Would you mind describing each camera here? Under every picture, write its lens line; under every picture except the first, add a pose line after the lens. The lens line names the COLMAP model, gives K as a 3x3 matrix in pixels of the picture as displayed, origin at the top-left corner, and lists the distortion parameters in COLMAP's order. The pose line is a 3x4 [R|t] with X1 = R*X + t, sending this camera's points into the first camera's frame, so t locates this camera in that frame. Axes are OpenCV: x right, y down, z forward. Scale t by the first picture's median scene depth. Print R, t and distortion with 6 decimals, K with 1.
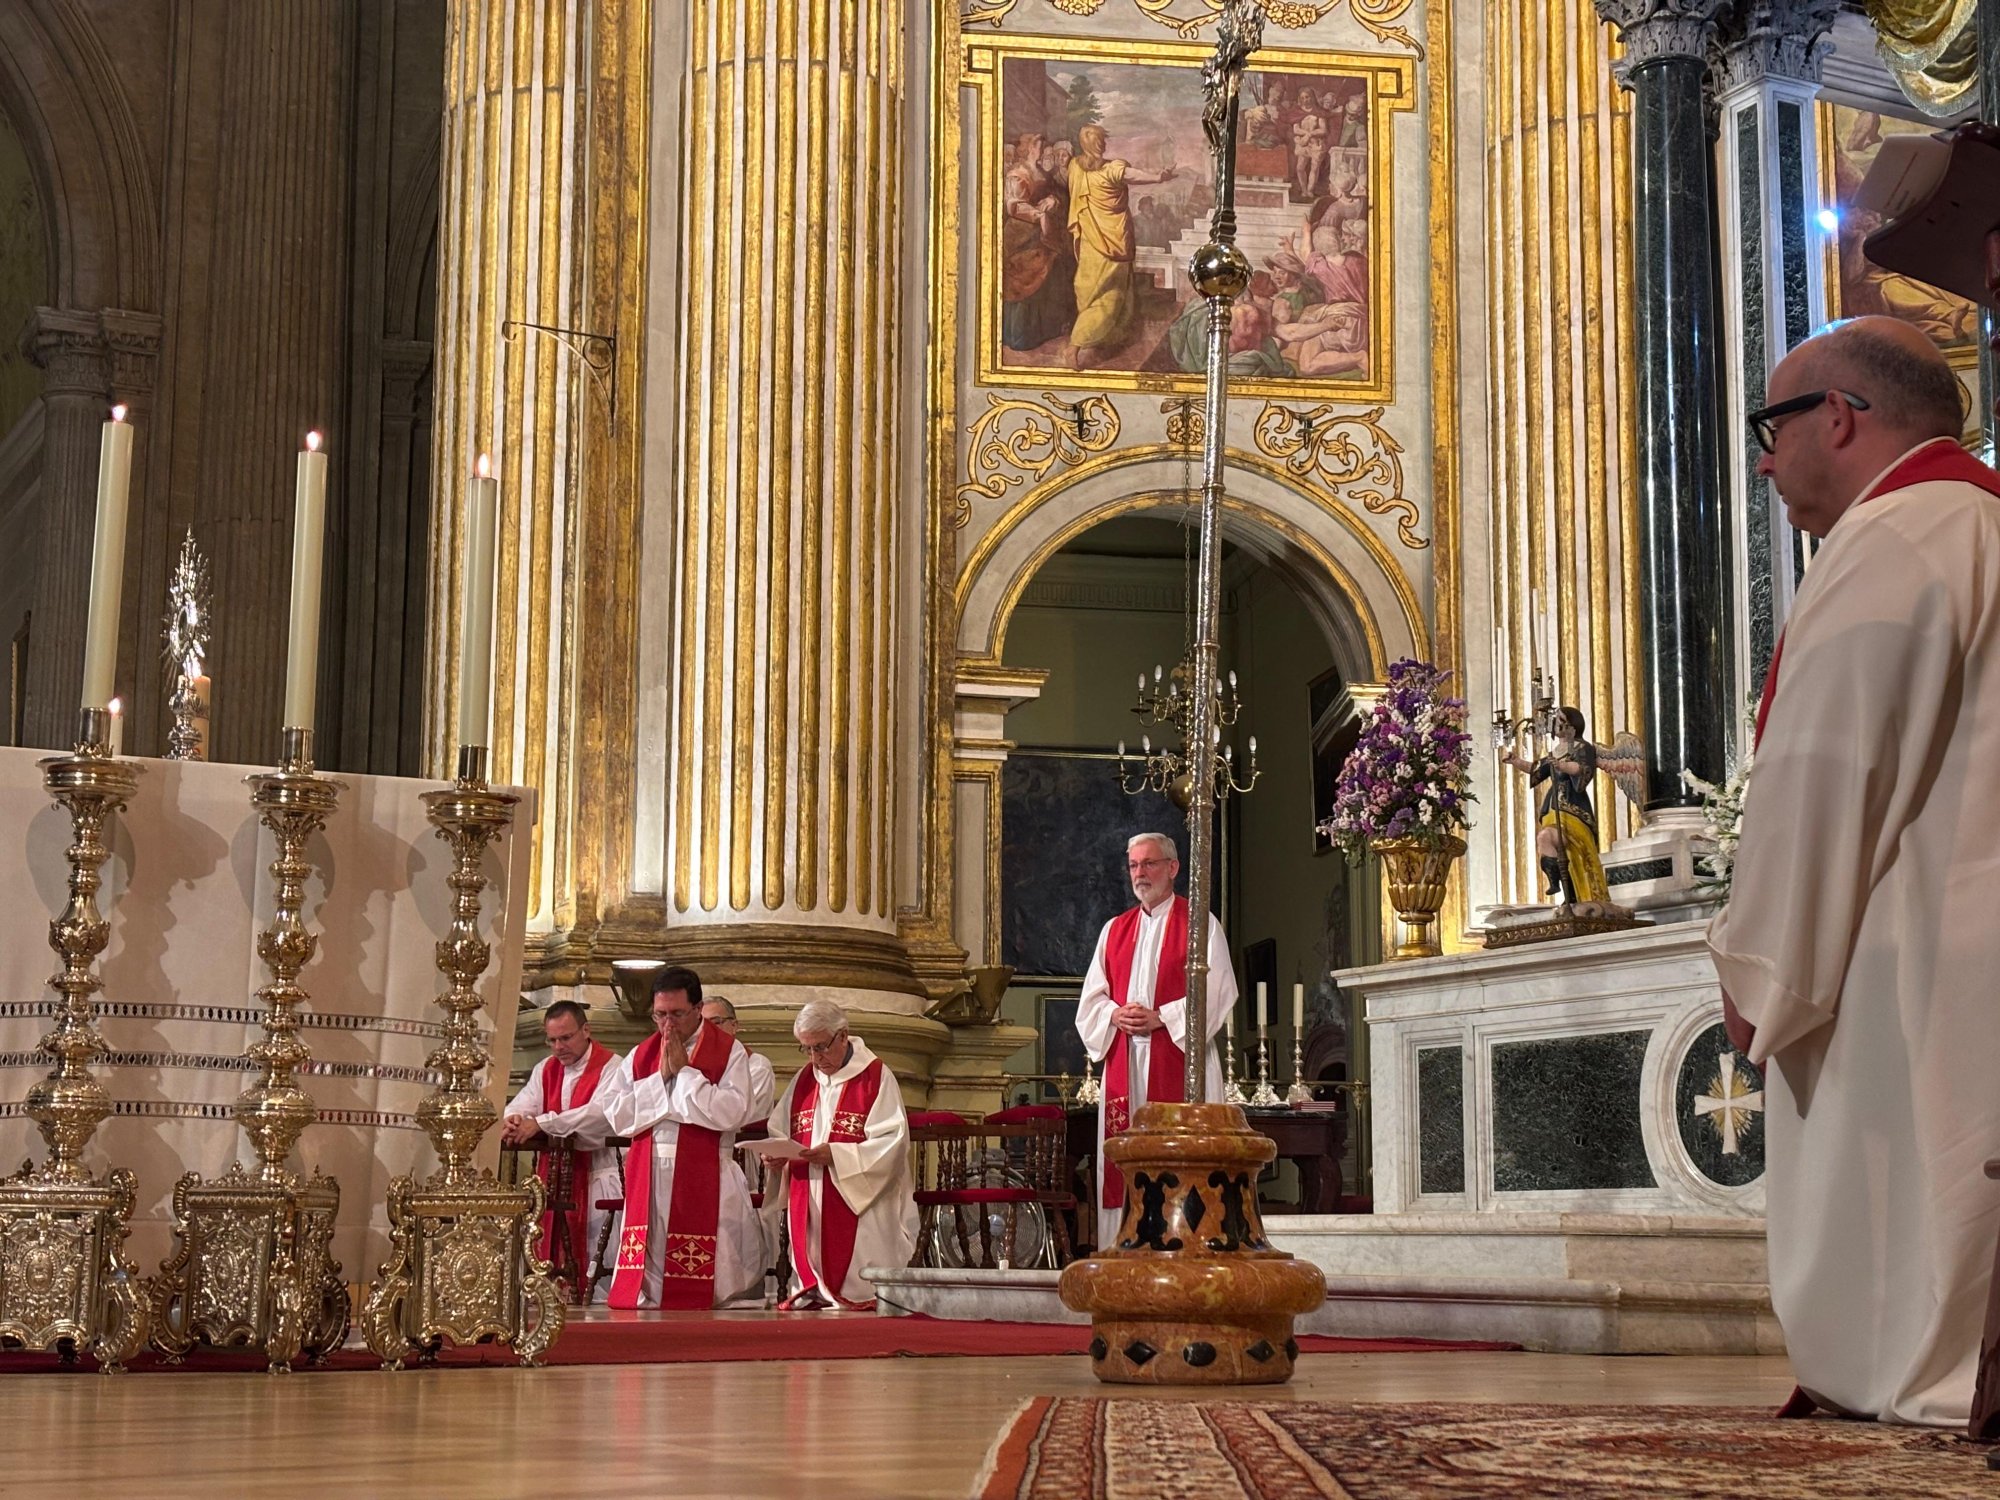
lens RADIAL K [[2968.5, 0, 995.0], [0, 2968.5, 746.6], [0, 0, 1]] dist [0.242431, -0.892356]
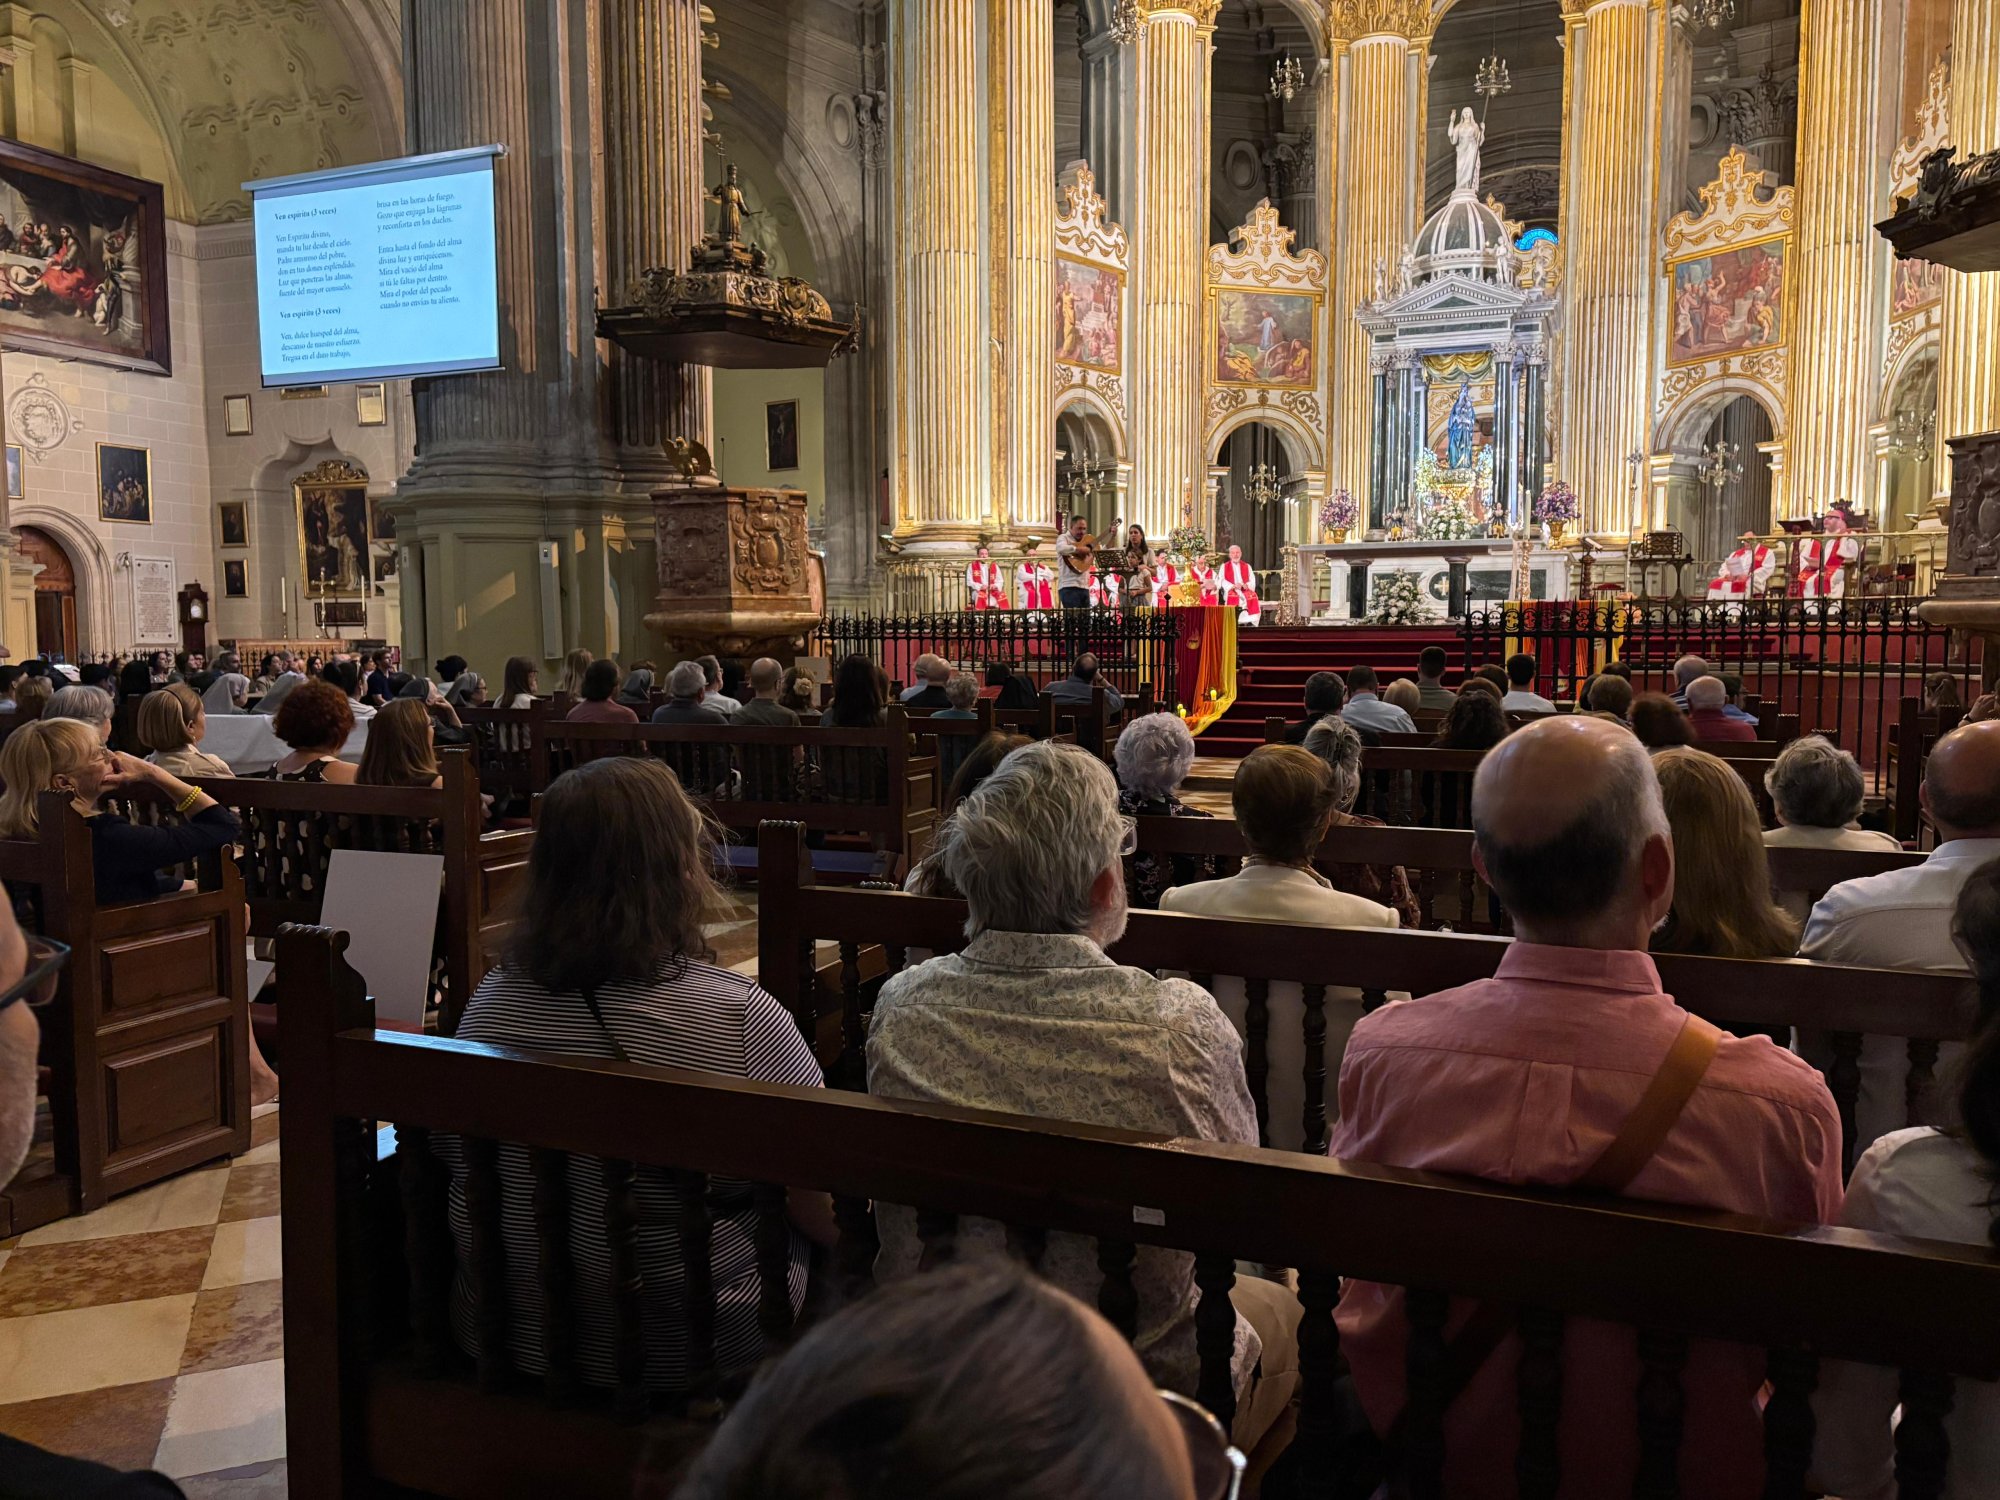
lens RADIAL K [[1498.5, 0, 1023.0], [0, 1498.5, 755.8], [0, 0, 1]] dist [0.054158, -0.055554]
pose [[0.748864, -0.061573, 0.659857, -1.149618], [-0.105459, 0.971916, 0.210376, -0.041645], [-0.654279, -0.227131, 0.721339, -0.296679]]
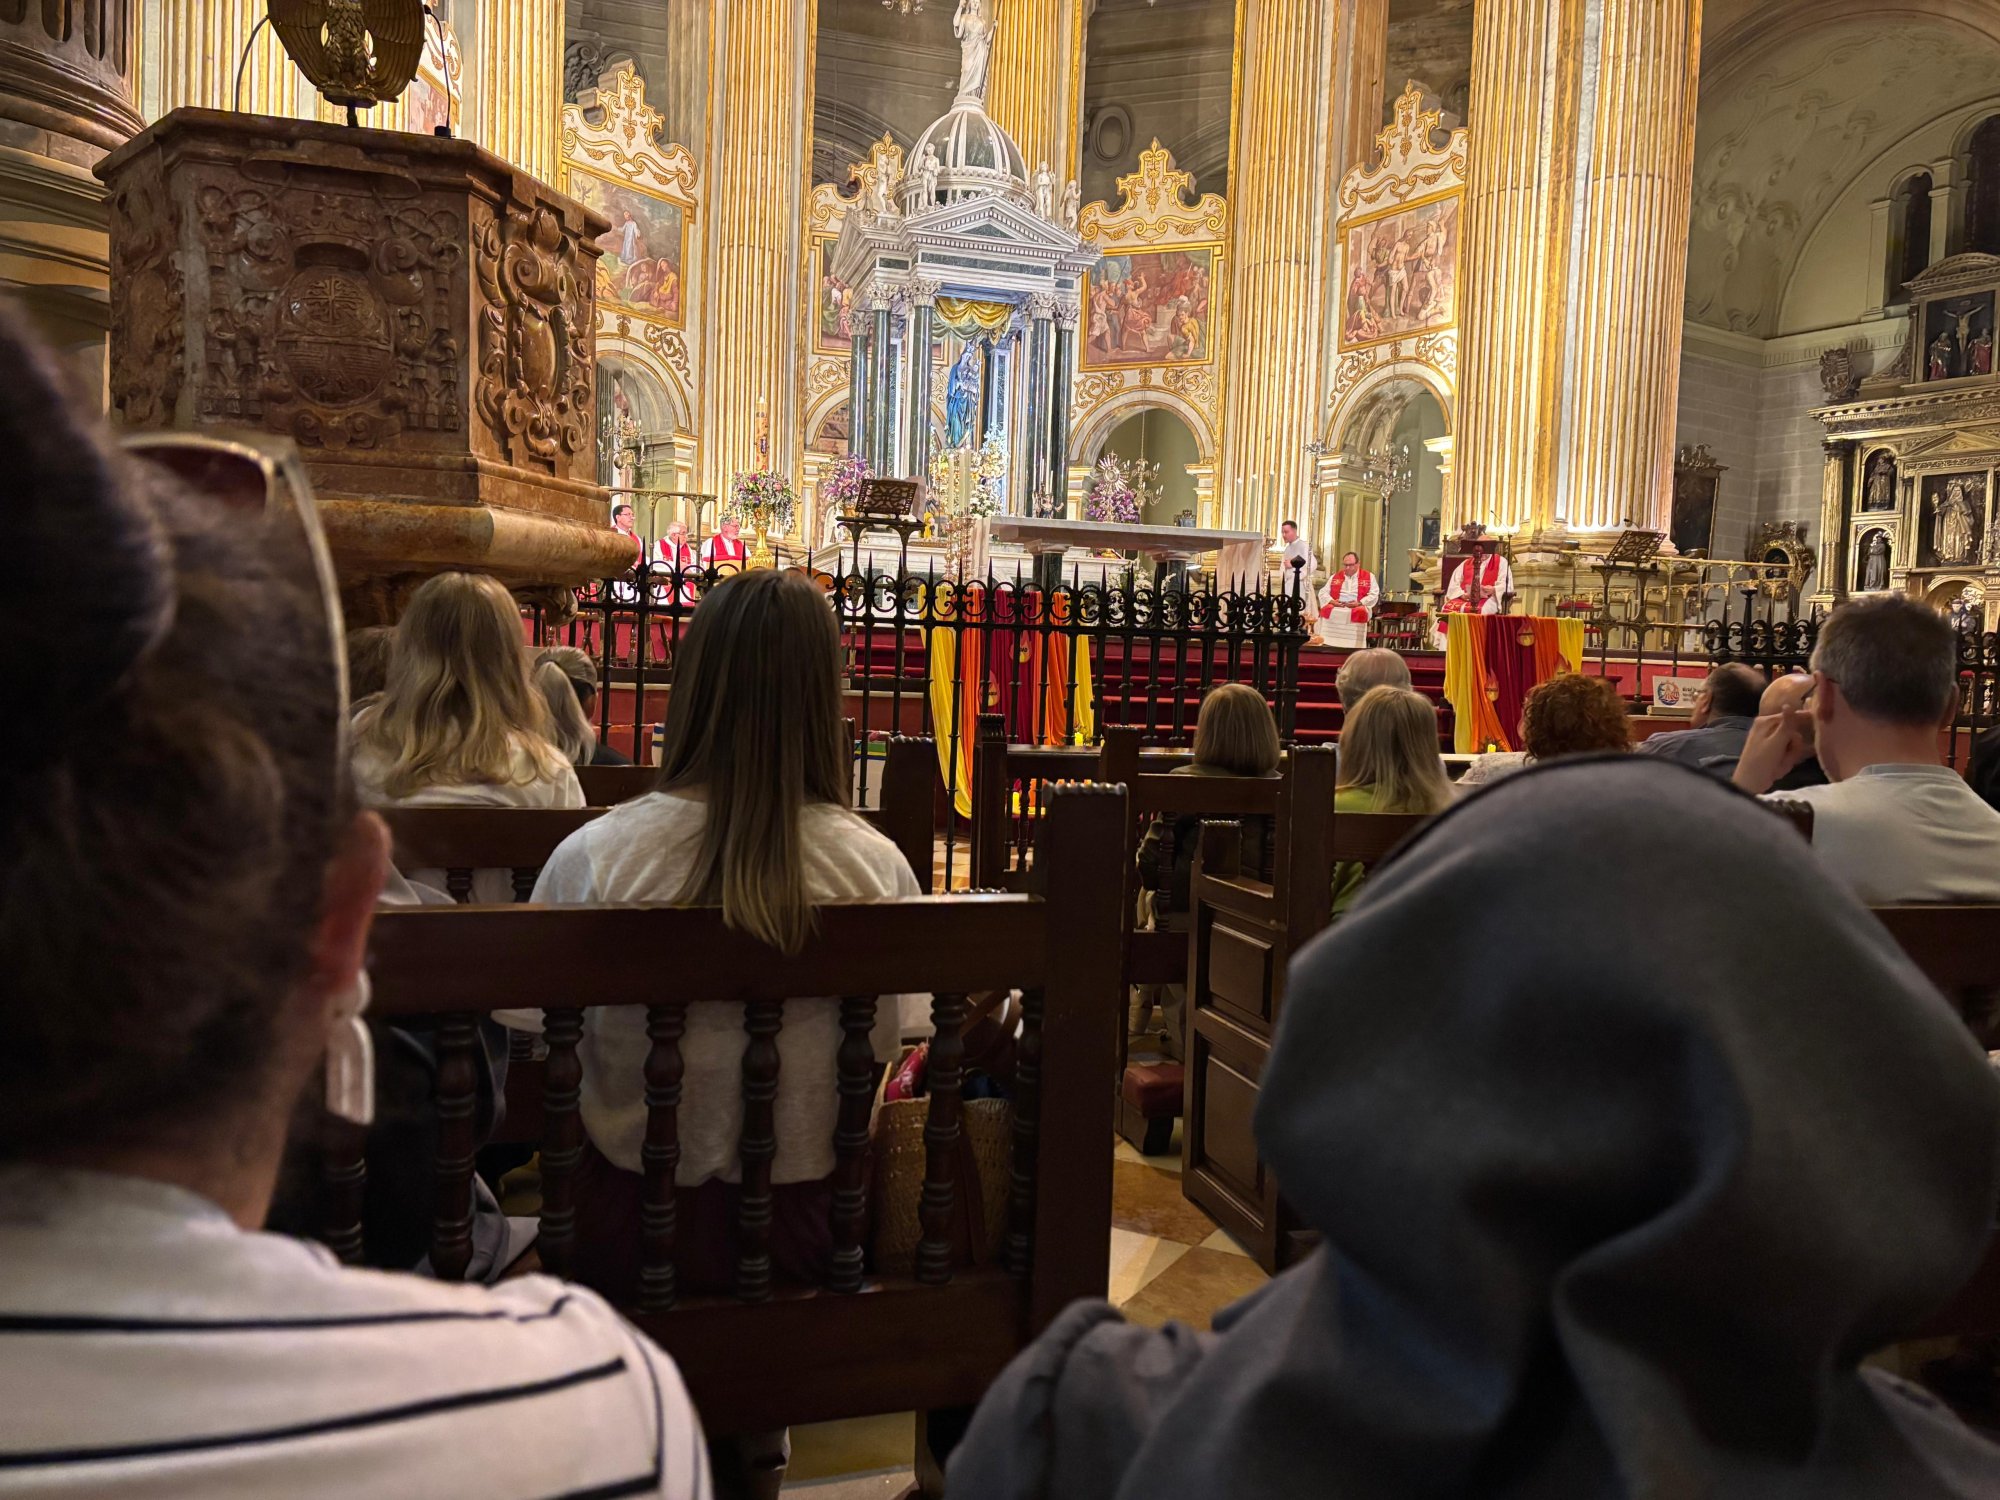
lens RADIAL K [[1500.1, 0, 1010.4], [0, 1500.1, 744.1], [0, 0, 1]] dist [0.036937, -0.044506]
pose [[0.194898, -0.043687, 0.979850, -0.978599], [-0.202314, 0.975734, 0.083745, 0.075022], [-0.959731, -0.214559, 0.181330, 0.277885]]
